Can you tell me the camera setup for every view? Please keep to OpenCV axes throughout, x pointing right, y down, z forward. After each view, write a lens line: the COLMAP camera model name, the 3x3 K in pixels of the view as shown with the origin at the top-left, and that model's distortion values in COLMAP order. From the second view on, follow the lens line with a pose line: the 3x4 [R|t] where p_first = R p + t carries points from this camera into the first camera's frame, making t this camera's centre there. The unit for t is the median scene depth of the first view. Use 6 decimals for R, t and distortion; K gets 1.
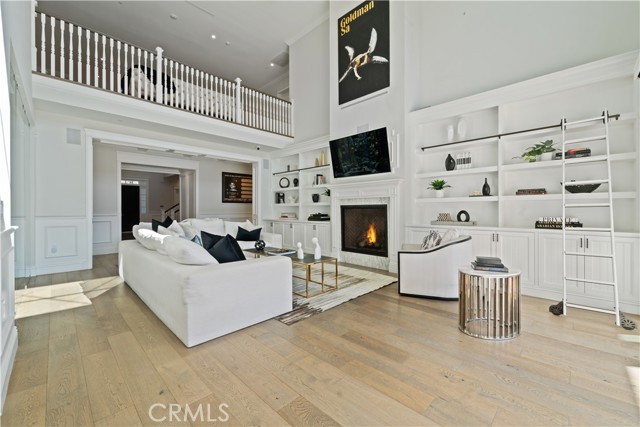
lens RADIAL K [[256.2, 0, 320.2], [0, 256.2, 210.7], [0, 0, 1]] dist [-0.003749, -0.002350]
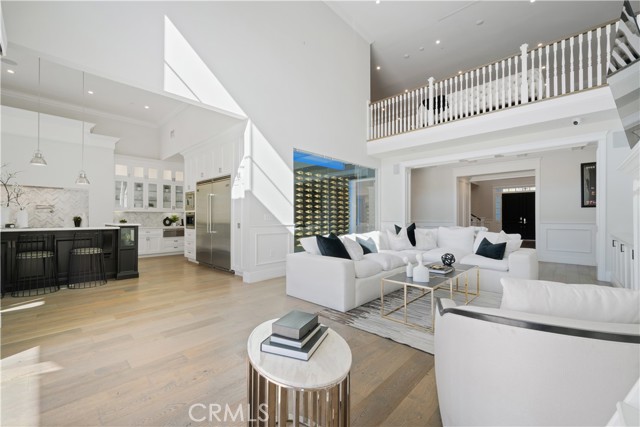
lens RADIAL K [[256.2, 0, 319.9], [0, 256.2, 216.8], [0, 0, 1]] dist [-0.003749, -0.002350]
pose [[0.037541, -0.005103, -0.999282, 0.510011], [-0.003455, 0.999980, -0.005236, -0.000703], [0.999289, 0.003649, 0.037523, 0.460081]]
